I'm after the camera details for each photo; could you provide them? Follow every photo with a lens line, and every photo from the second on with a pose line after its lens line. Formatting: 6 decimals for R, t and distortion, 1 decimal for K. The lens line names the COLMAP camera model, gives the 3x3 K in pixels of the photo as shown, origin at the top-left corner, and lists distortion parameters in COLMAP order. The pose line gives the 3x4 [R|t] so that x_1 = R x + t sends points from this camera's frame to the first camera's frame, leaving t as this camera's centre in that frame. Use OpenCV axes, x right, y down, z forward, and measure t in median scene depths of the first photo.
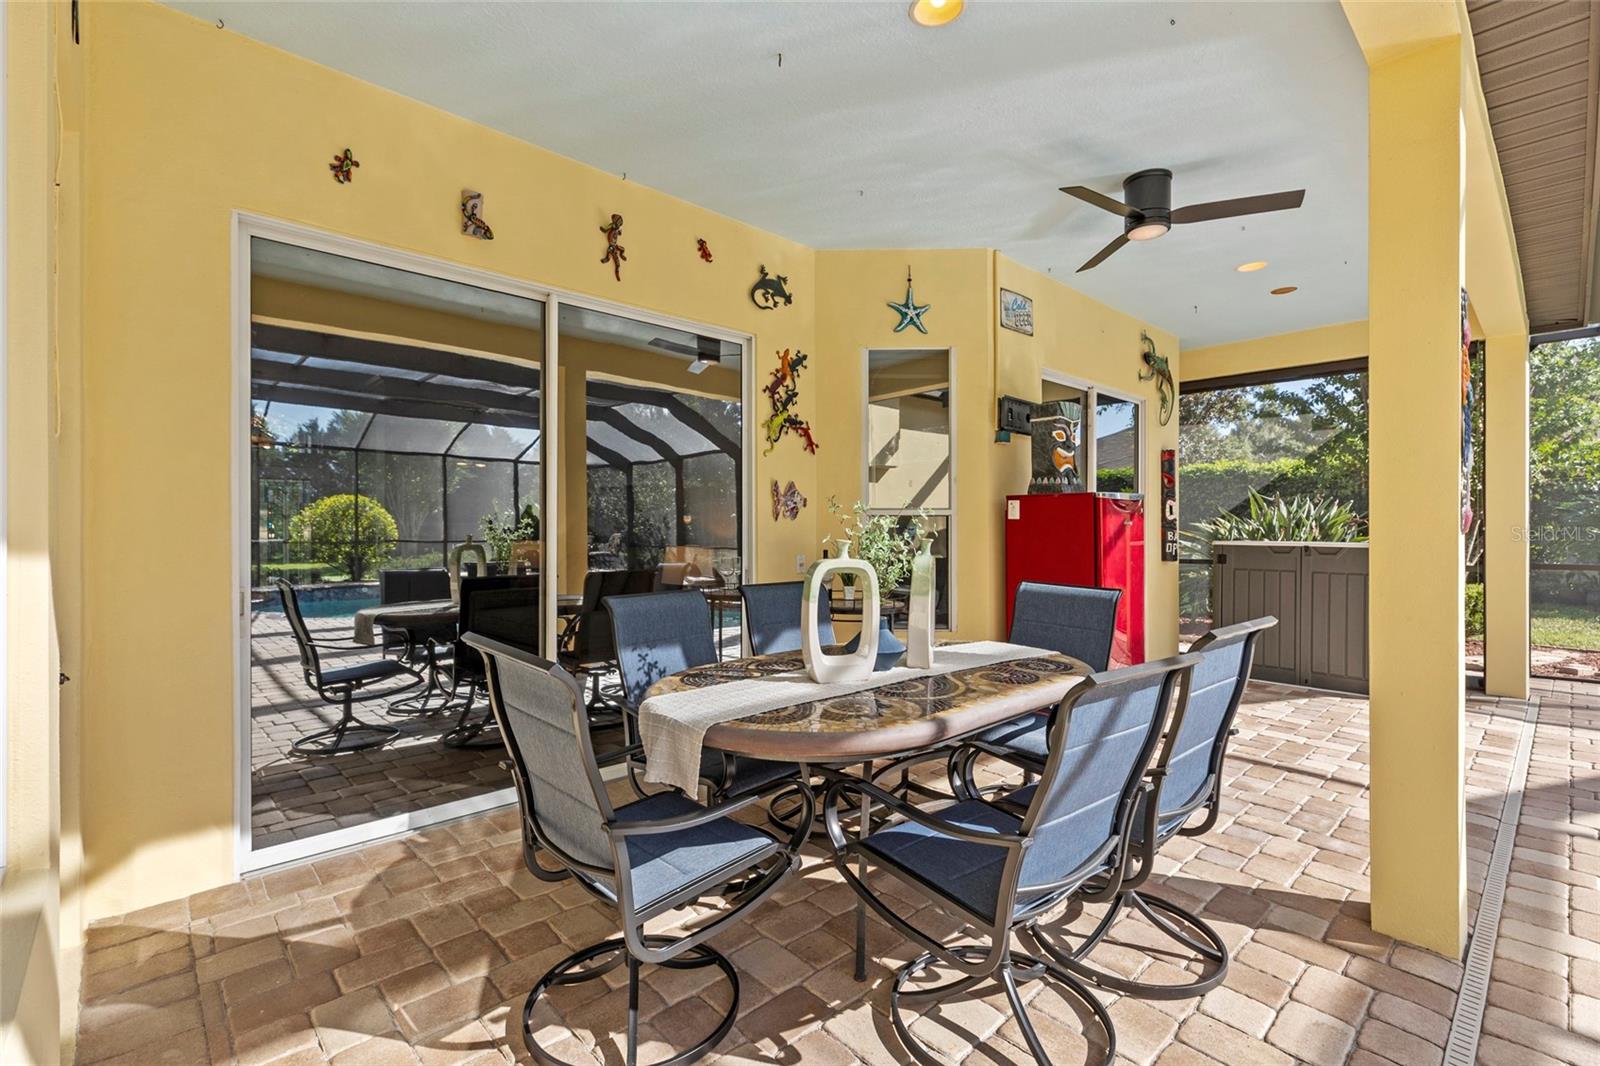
lens RADIAL K [[729.9, 0, 806.8], [0, 729.9, 534.3], [0, 0, 1]] dist [0.005615, 0.000136]
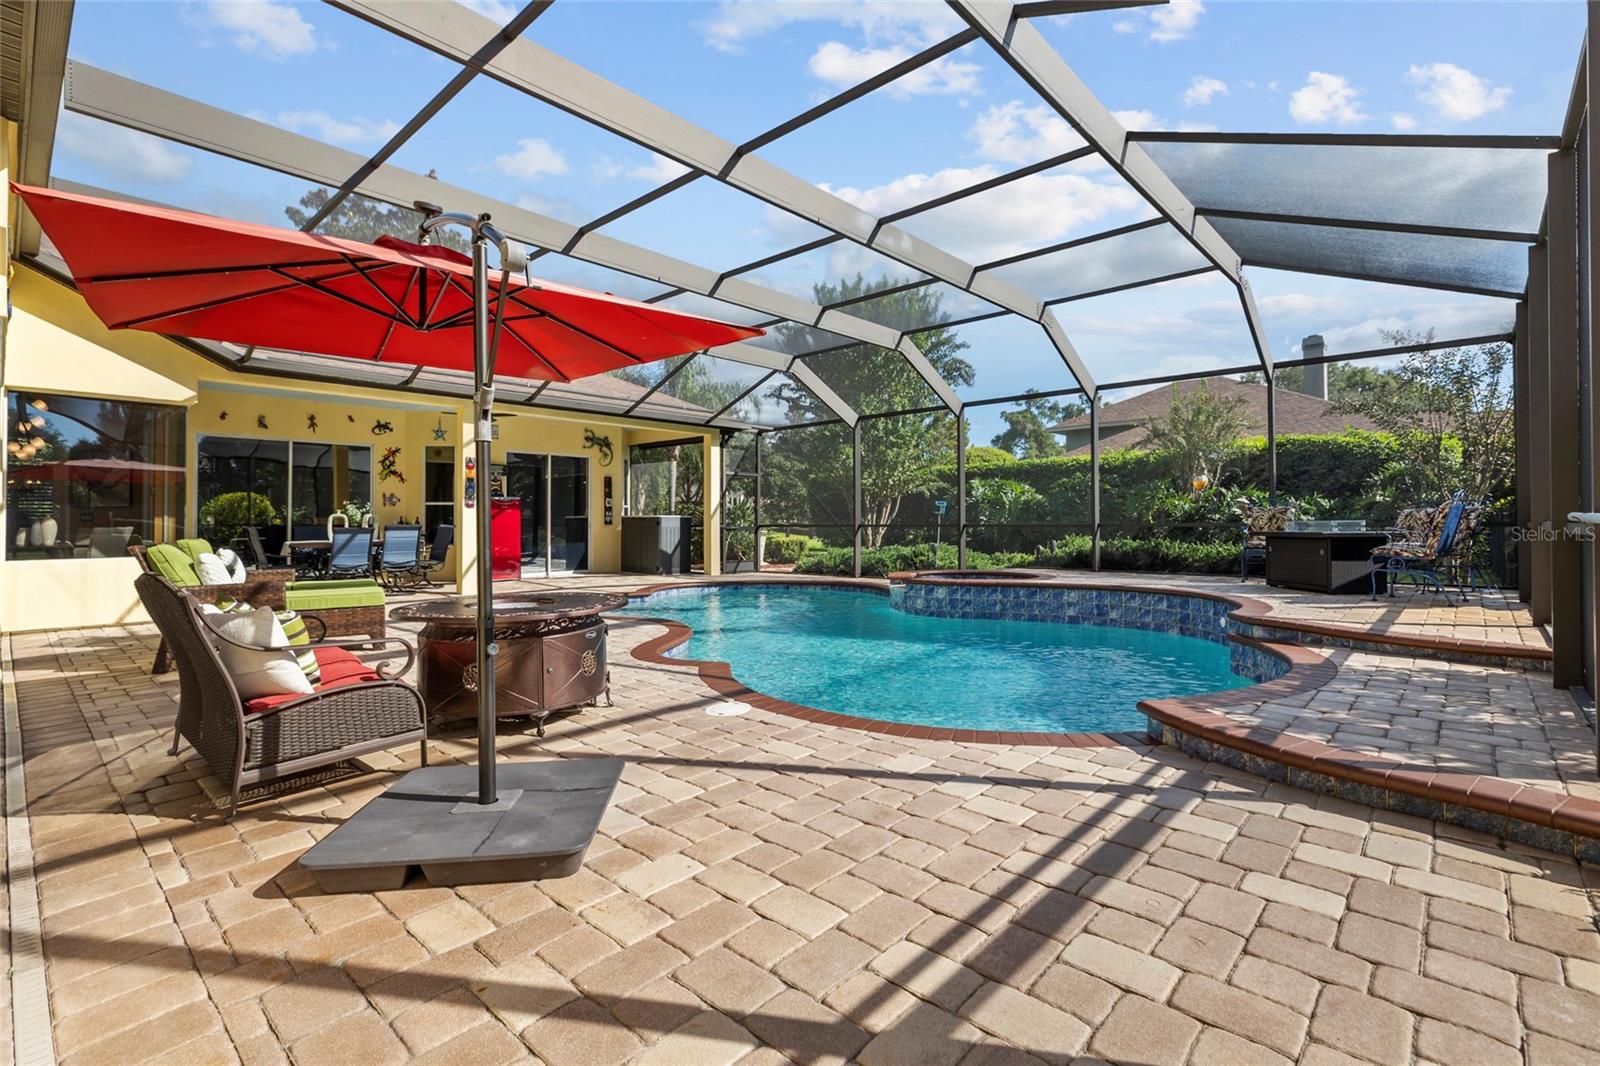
lens RADIAL K [[729.9, 0, 803.4], [0, 729.9, 506.7], [0, 0, 1]] dist [0.005615, 0.000136]
pose [[0.996422, -0.000623, 0.084511, 1.348409], [0.002652, 0.999711, -0.023893, 0.054080], [-0.084471, 0.024031, 0.996136, -1.998412]]
